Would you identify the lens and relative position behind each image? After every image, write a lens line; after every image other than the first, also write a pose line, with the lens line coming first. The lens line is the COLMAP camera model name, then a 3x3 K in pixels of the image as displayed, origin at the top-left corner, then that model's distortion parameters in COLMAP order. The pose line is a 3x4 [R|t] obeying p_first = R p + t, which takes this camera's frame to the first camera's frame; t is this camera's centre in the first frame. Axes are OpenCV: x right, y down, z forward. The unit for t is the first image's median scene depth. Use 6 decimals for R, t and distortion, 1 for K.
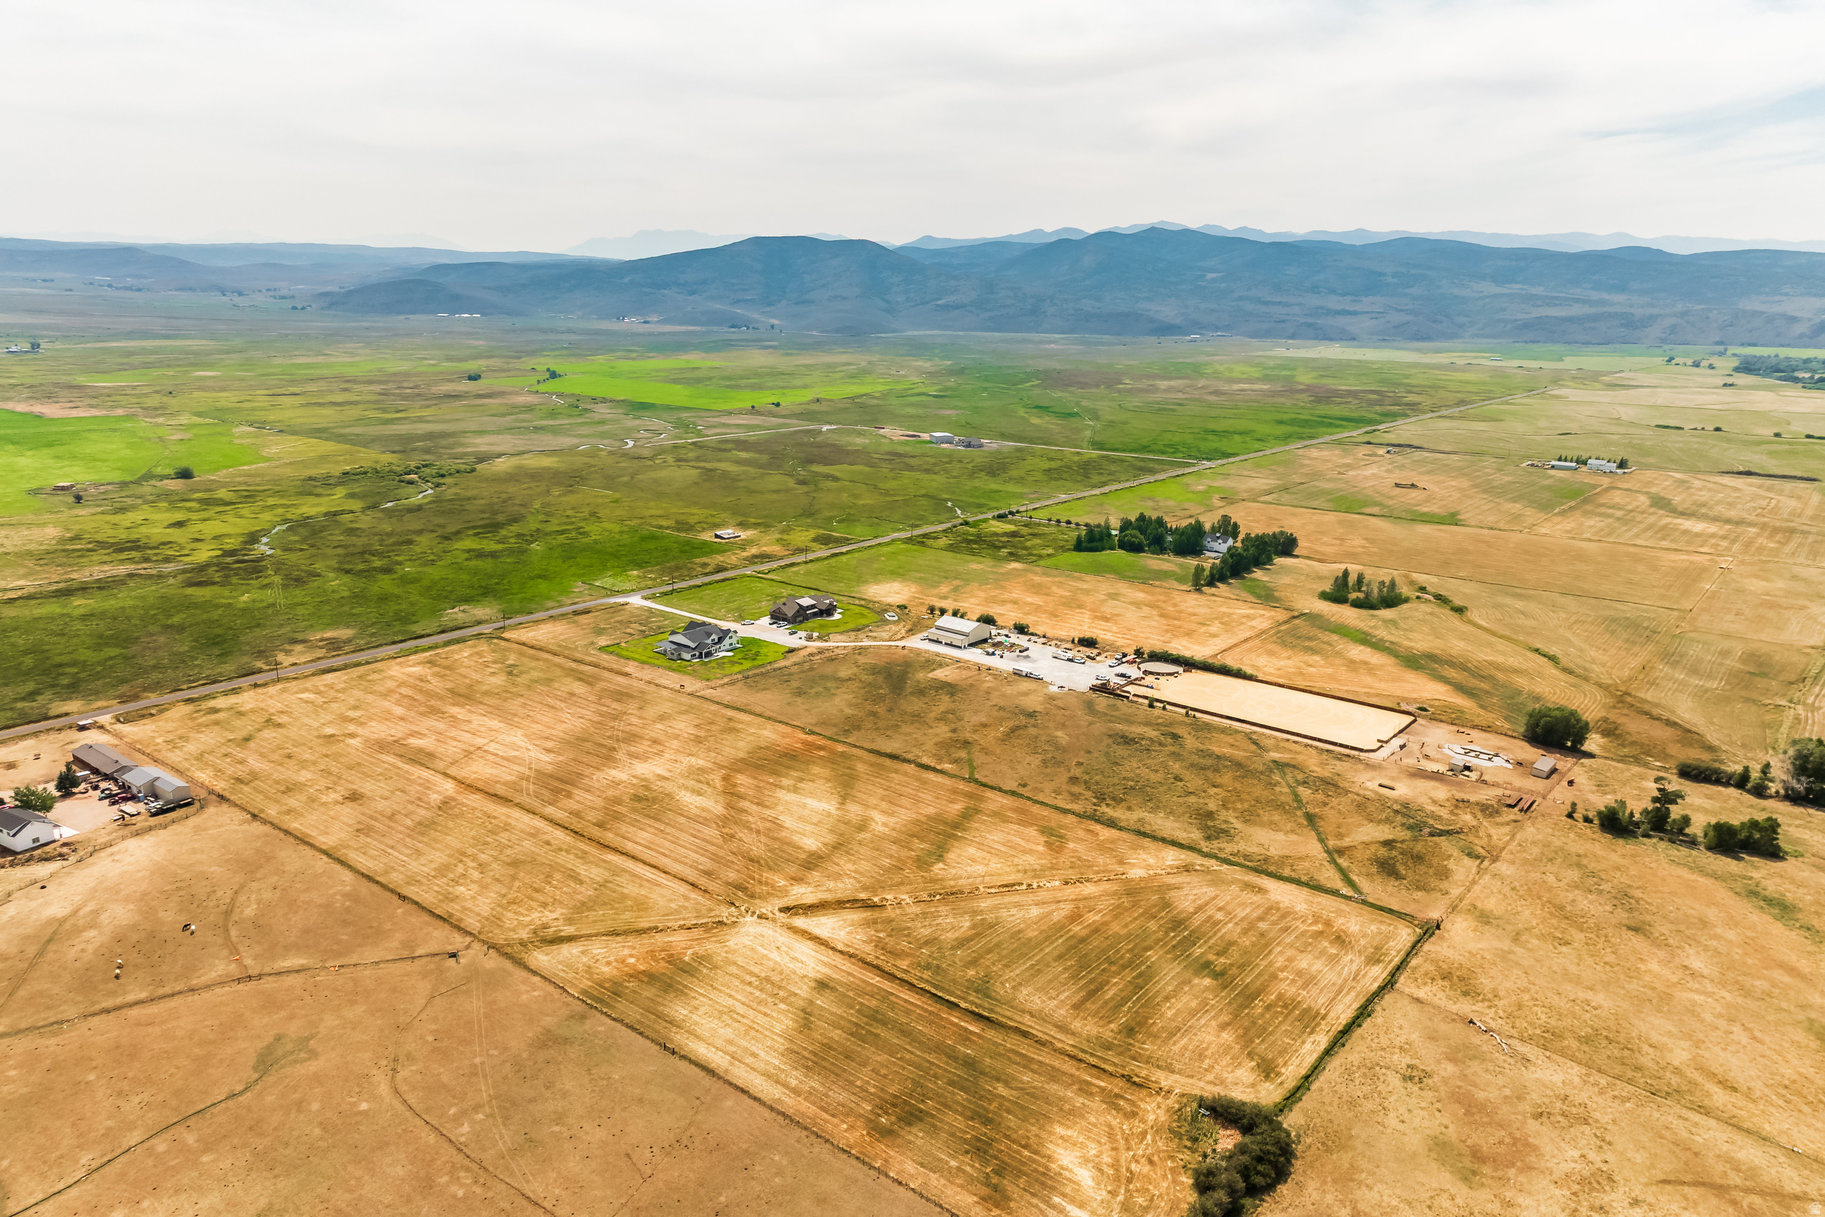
lens RADIAL K [[1187.9, 0, 923.2], [0, 1187.9, 612.6], [0, 0, 1]] dist [0.024901, -0.000720]
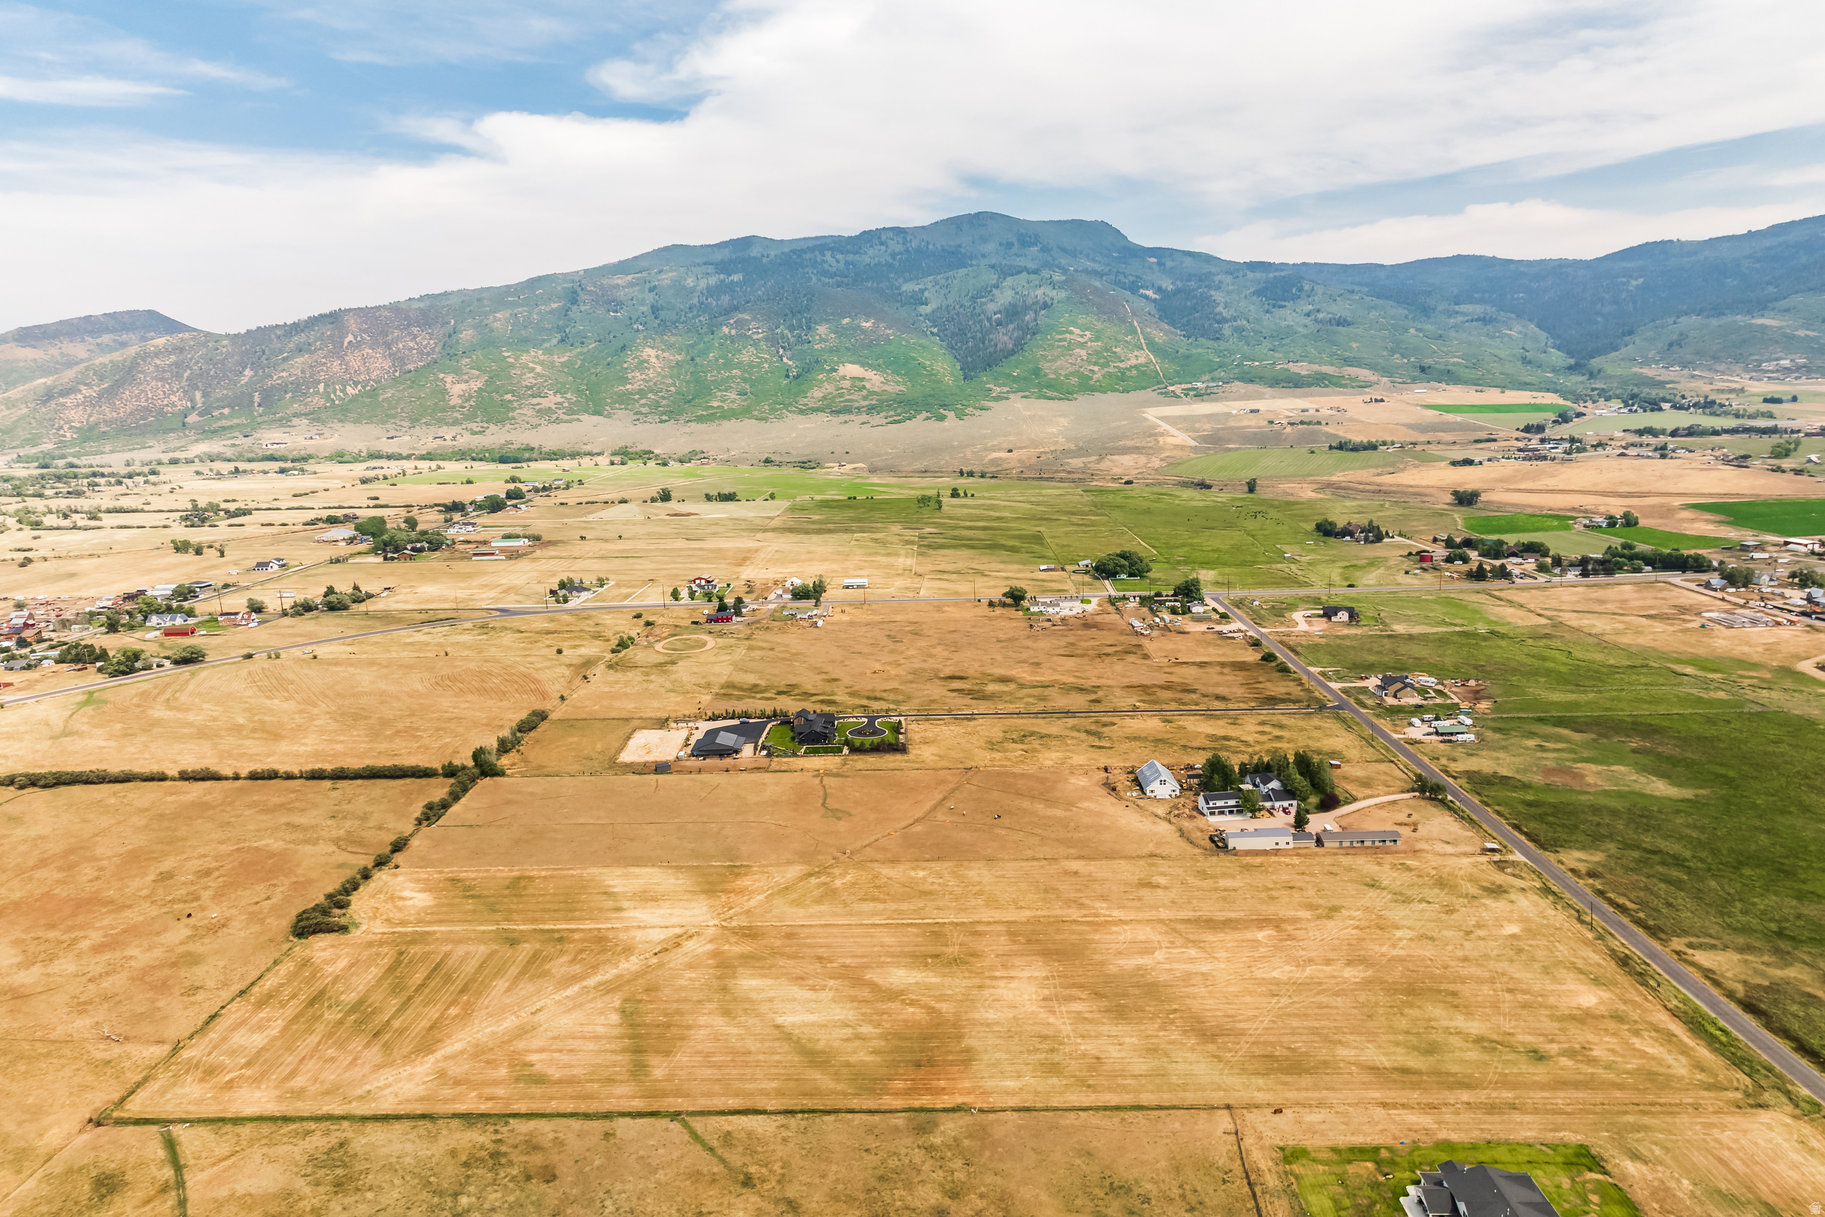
lens RADIAL K [[1236.8, 0, 956.5], [0, 1236.8, 664.0], [0, 0, 1]] dist [0.030933, -0.002088]
pose [[-0.778509, 0.150811, -0.609245, 0.304189], [-0.151256, 0.897010, 0.415324, -0.423212], [0.609135, 0.415486, -0.675520, 1.345121]]
